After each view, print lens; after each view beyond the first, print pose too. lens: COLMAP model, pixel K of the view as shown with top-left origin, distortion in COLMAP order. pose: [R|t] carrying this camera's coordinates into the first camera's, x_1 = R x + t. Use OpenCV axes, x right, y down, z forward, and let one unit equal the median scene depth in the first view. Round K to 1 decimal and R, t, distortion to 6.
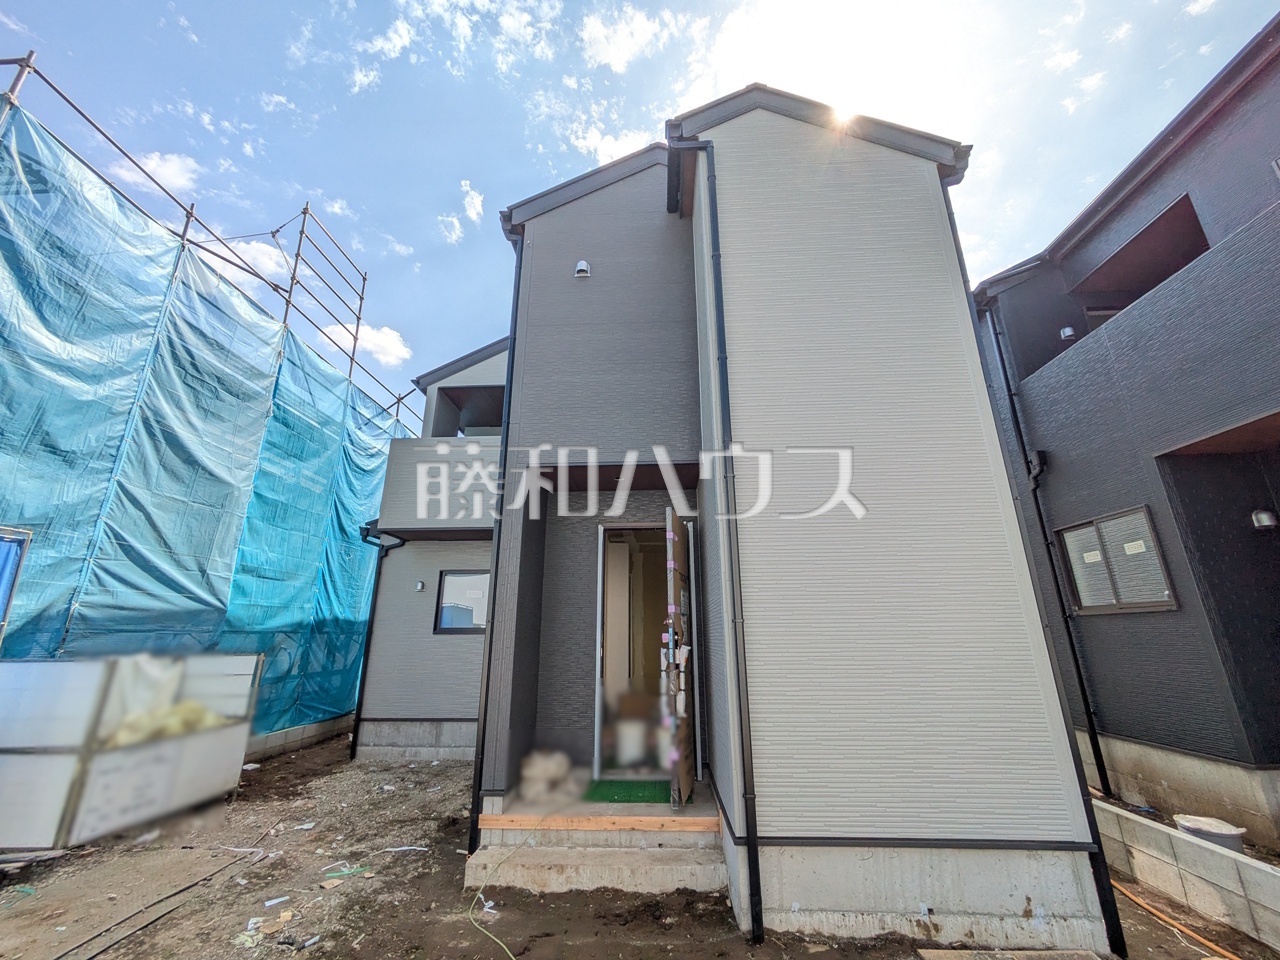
lens RADIAL K [[504.5, 0, 639.0], [0, 504.5, 483.4], [0, 0, 1]] dist [0.003165, 0.000043]
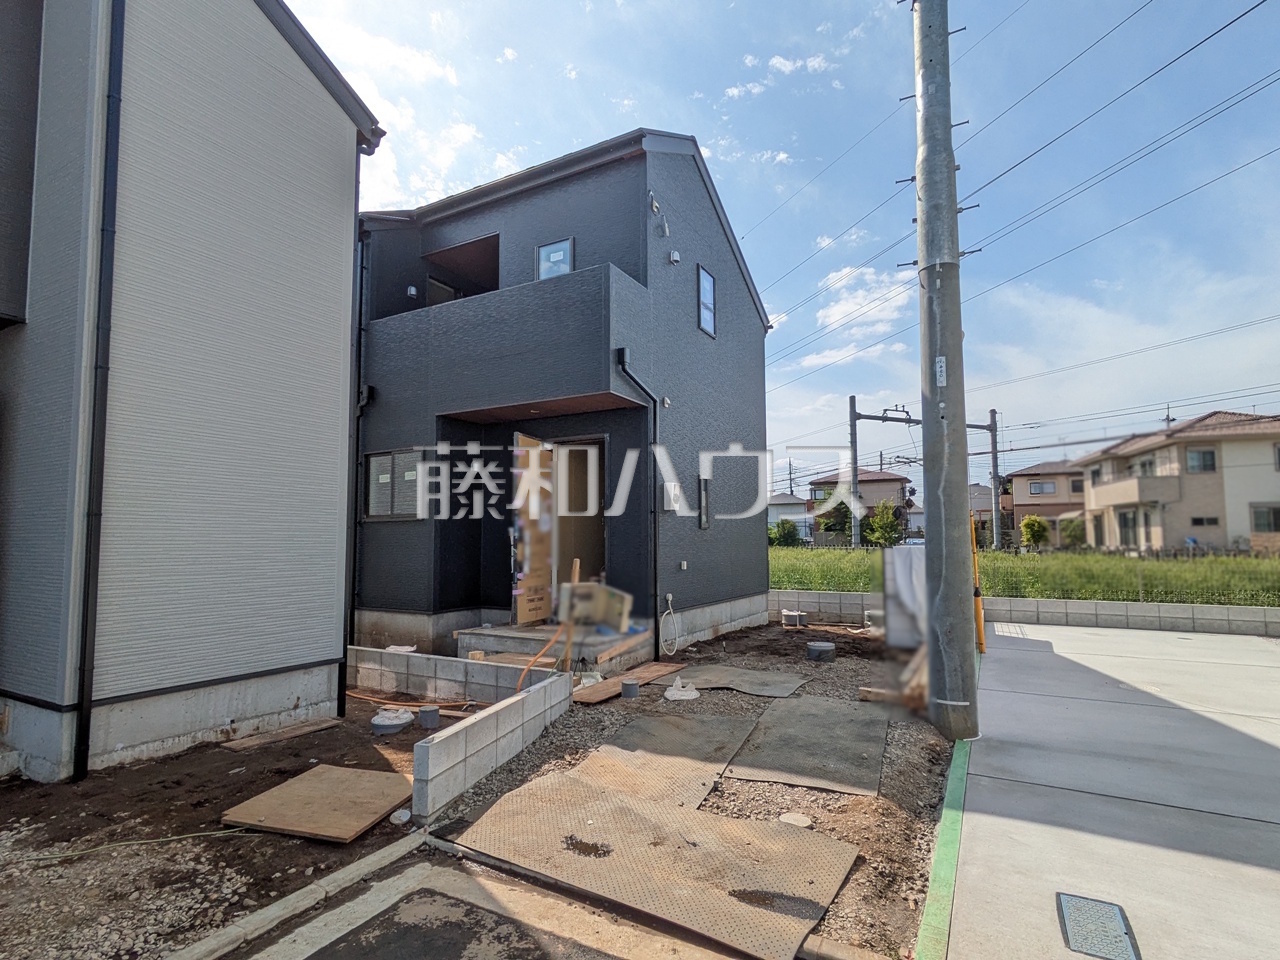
lens RADIAL K [[647.2, 0, 638.0], [0, 647.2, 498.7], [0, 0, 1]] dist [0.003350, 0.000630]
pose [[0.445513, 0.063915, 0.892991, -0.413611], [-0.261956, 0.963102, 0.061756, -0.109854], [-0.856094, -0.261437, 0.445818, -0.436857]]
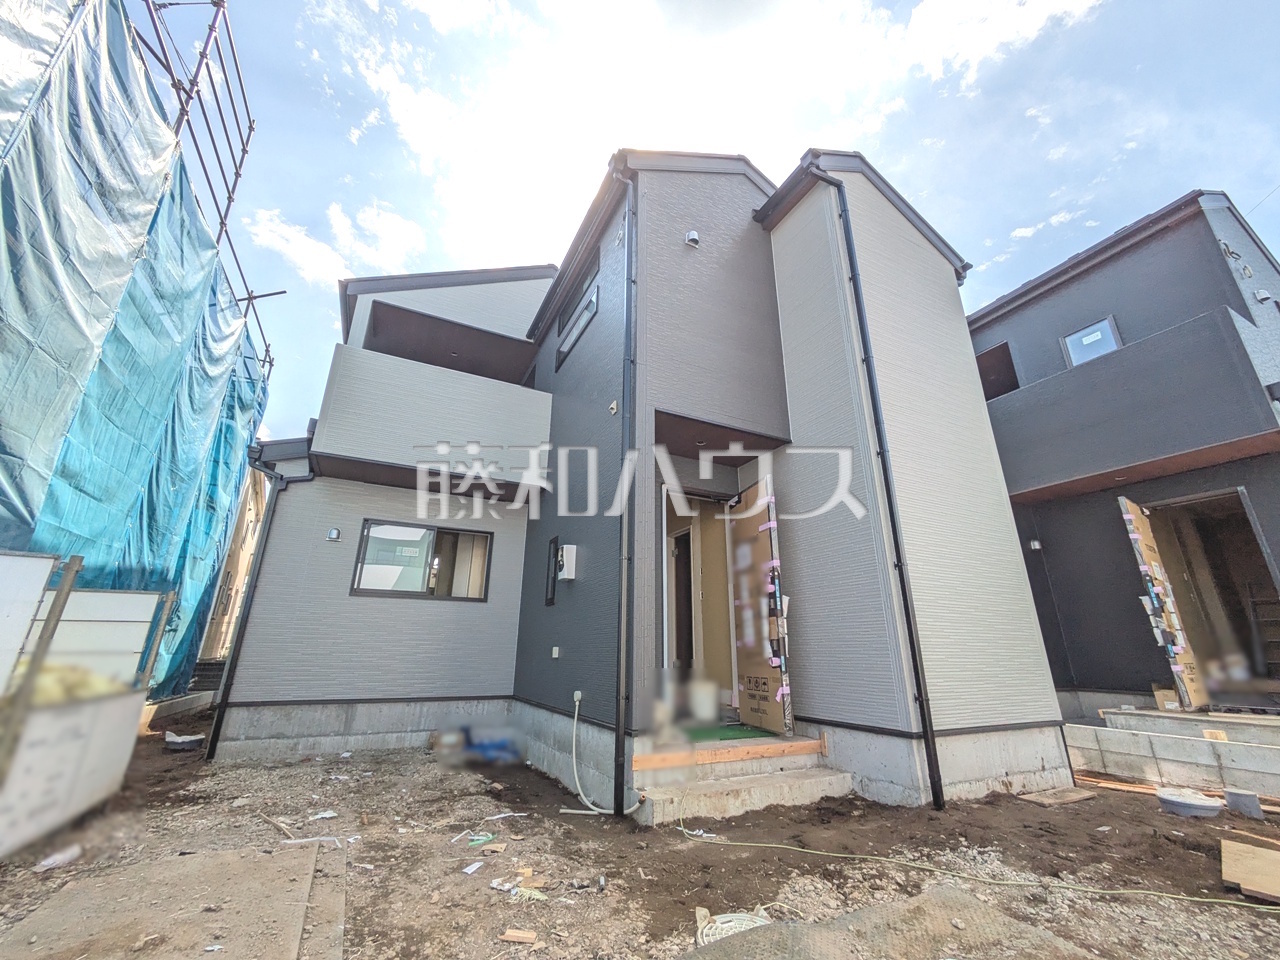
lens RADIAL K [[504.1, 0, 639.9], [0, 504.1, 484.2], [0, 0, 1]] dist [-0.001183, 0.000594]
pose [[0.873012, 0.167120, 0.458172, -0.820778], [-0.154640, 0.985835, -0.064932, 0.216414], [-0.462533, -0.014165, 0.886489, 0.171668]]
